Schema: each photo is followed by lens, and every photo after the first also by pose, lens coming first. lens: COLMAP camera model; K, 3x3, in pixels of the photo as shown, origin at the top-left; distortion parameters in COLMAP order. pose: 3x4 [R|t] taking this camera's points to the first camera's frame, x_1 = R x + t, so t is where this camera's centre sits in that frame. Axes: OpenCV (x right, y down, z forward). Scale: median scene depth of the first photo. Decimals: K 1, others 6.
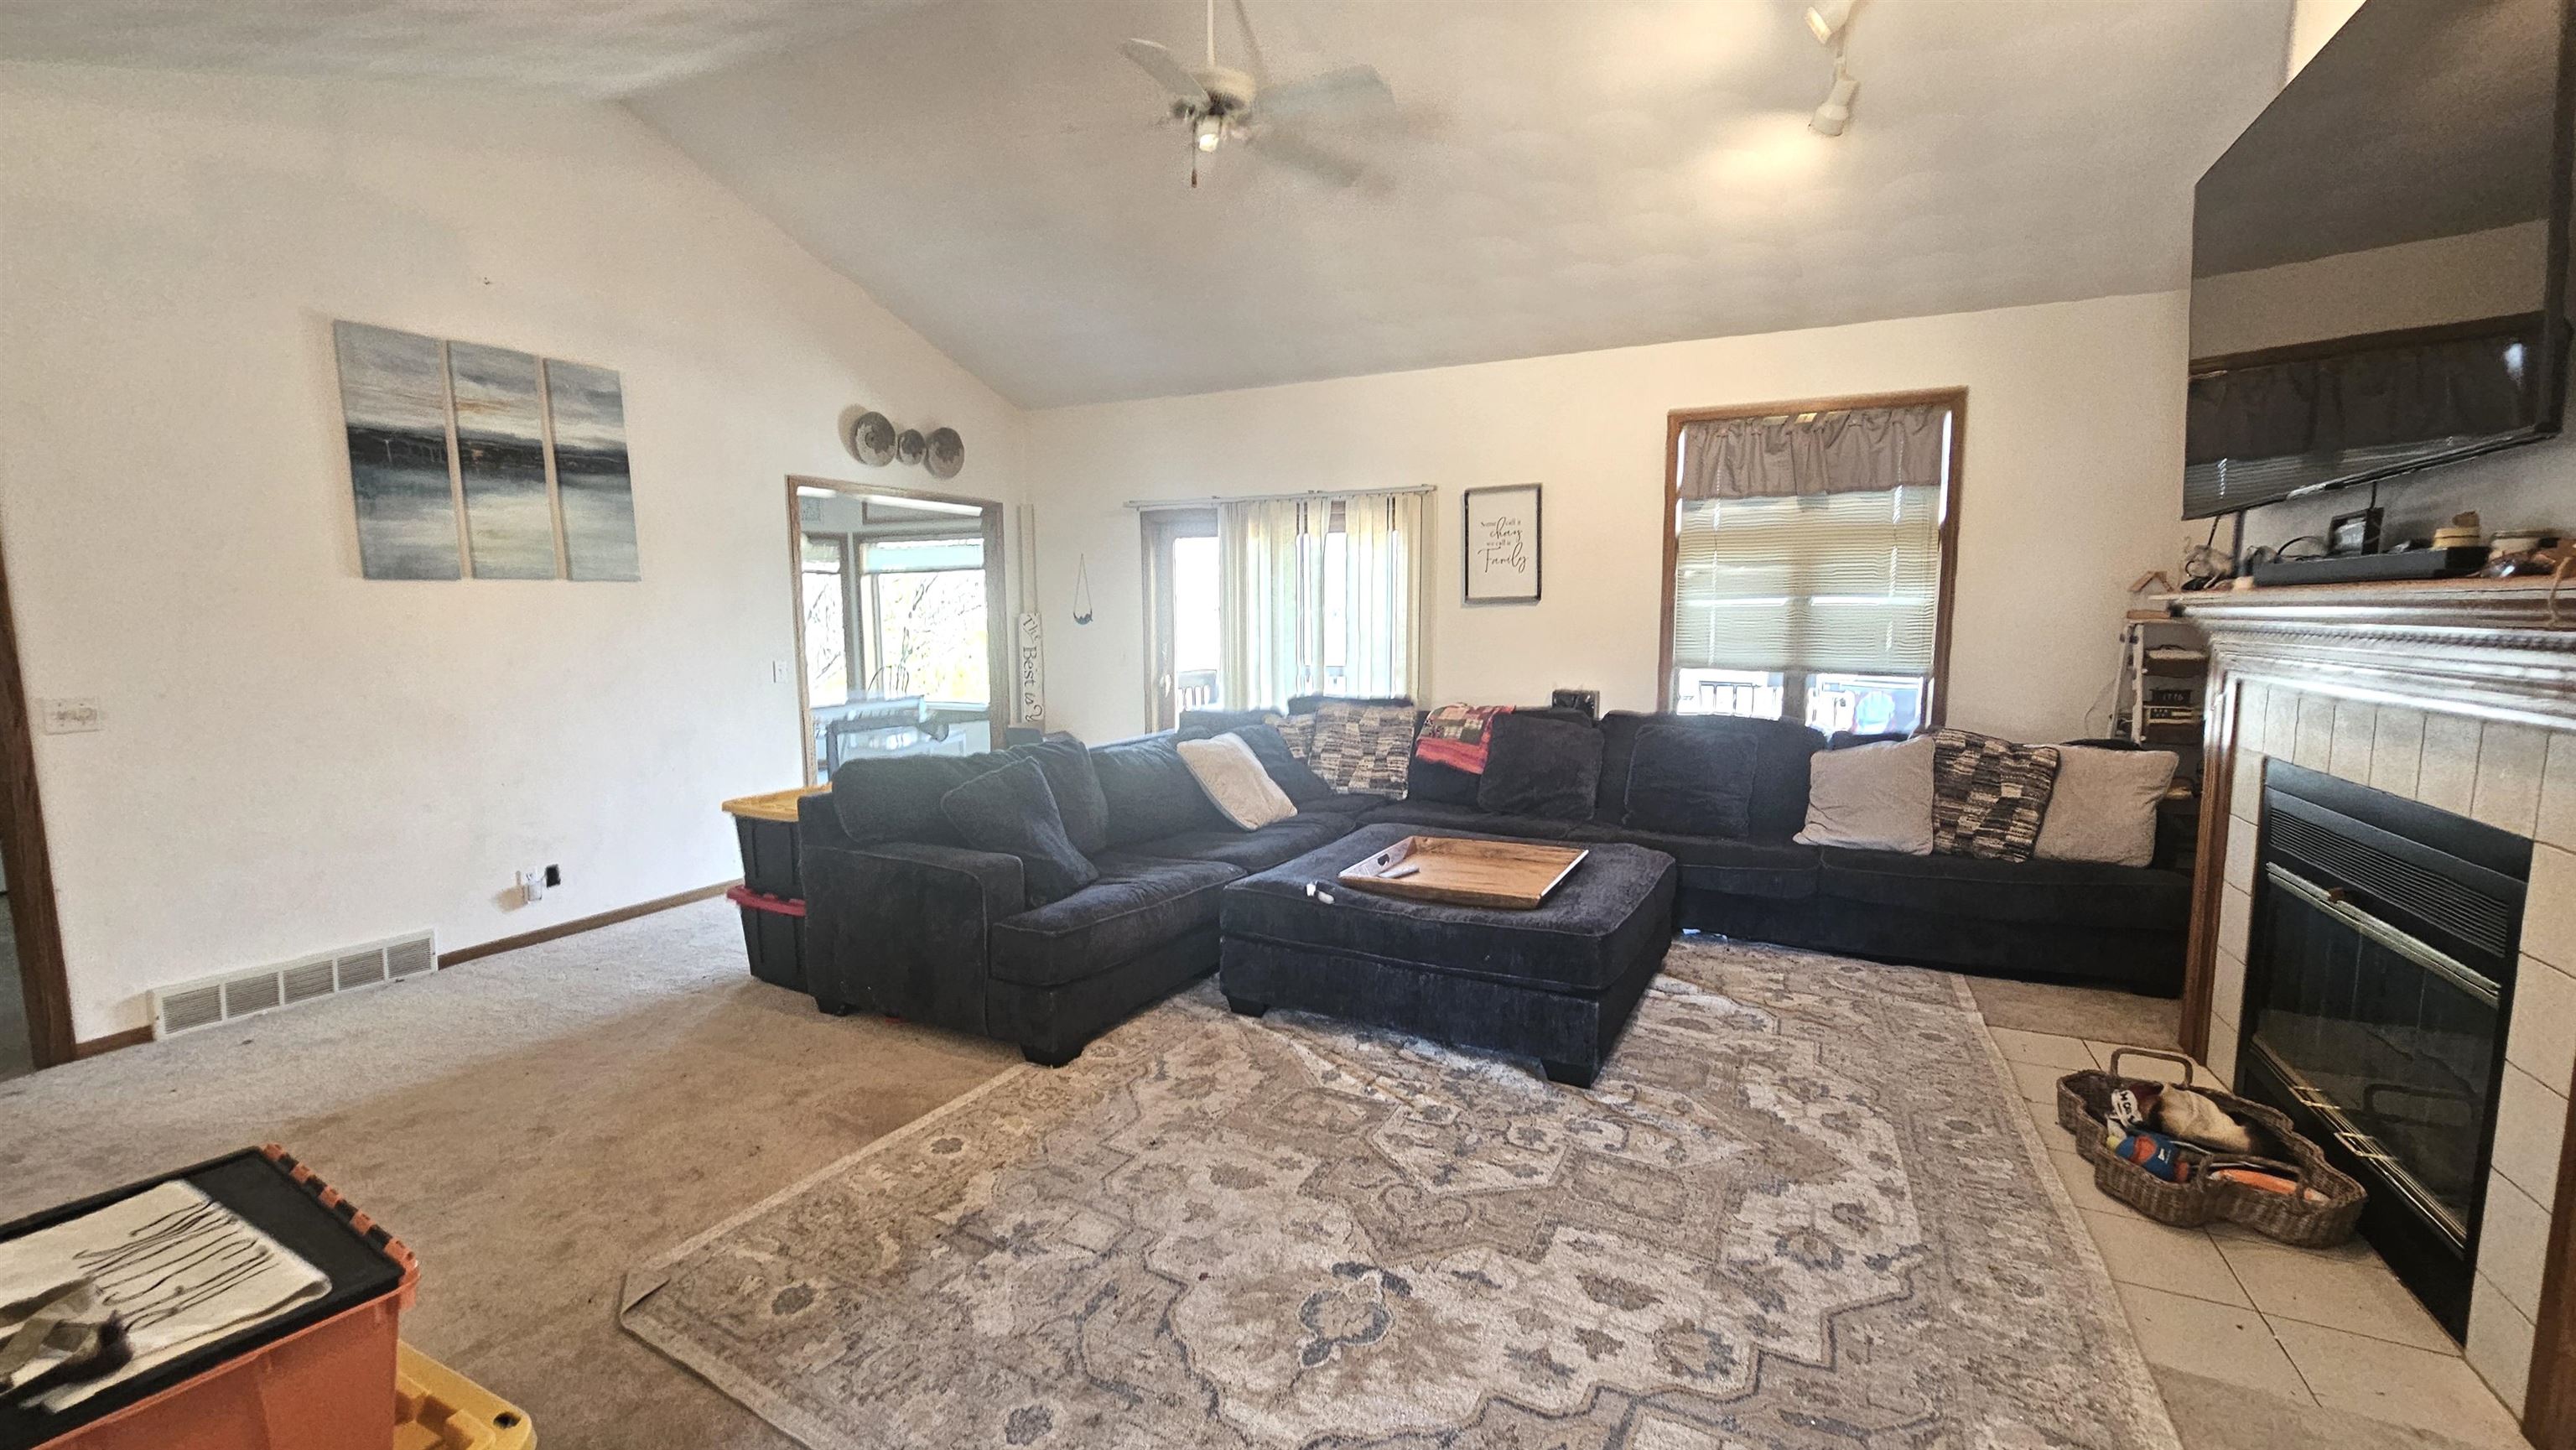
lens RADIAL K [[1041.0, 0, 1284.0], [0, 1041.0, 726.6], [0, 0, 1]] dist [-0.003008, -0.000873]
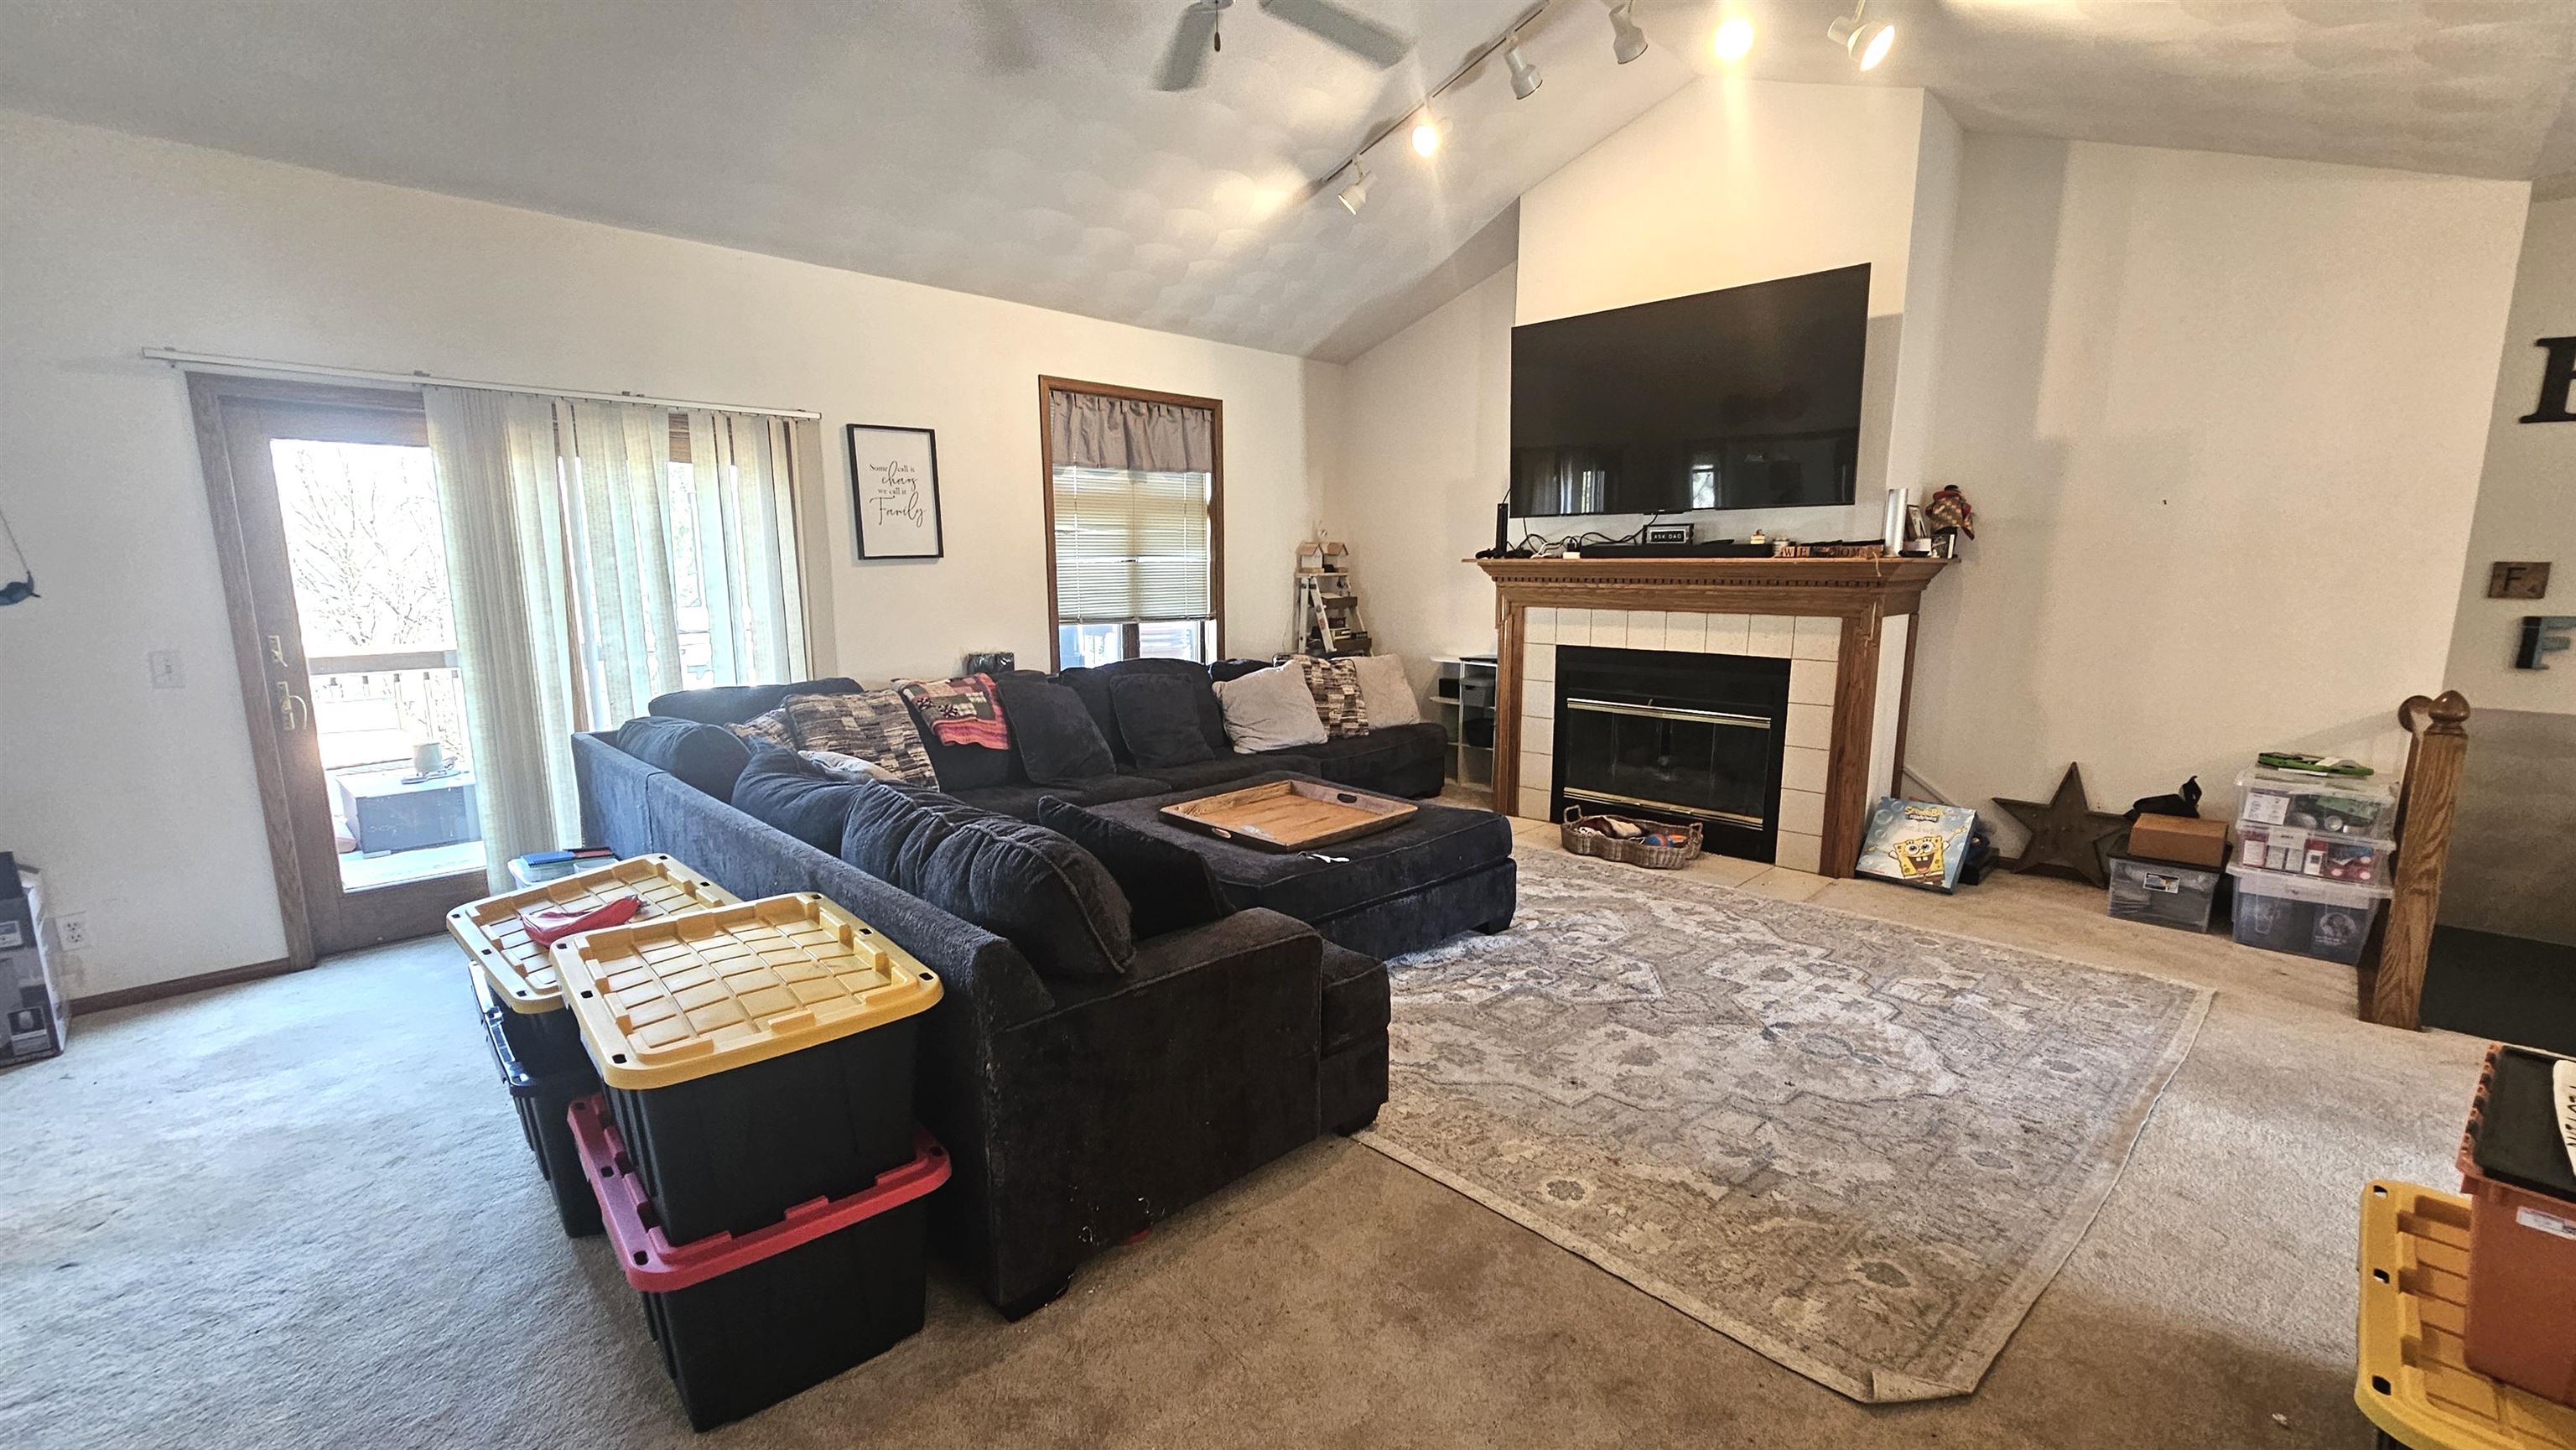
lens RADIAL K [[1041.0, 0, 1290.9], [0, 1041.0, 736.3], [0, 0, 1]] dist [-0.003008, -0.000873]
pose [[0.334393, -0.155057, 0.929590, -1.077845], [0.104329, 0.986400, 0.127003, -0.104657], [-0.936641, 0.054514, 0.346023, 0.827595]]
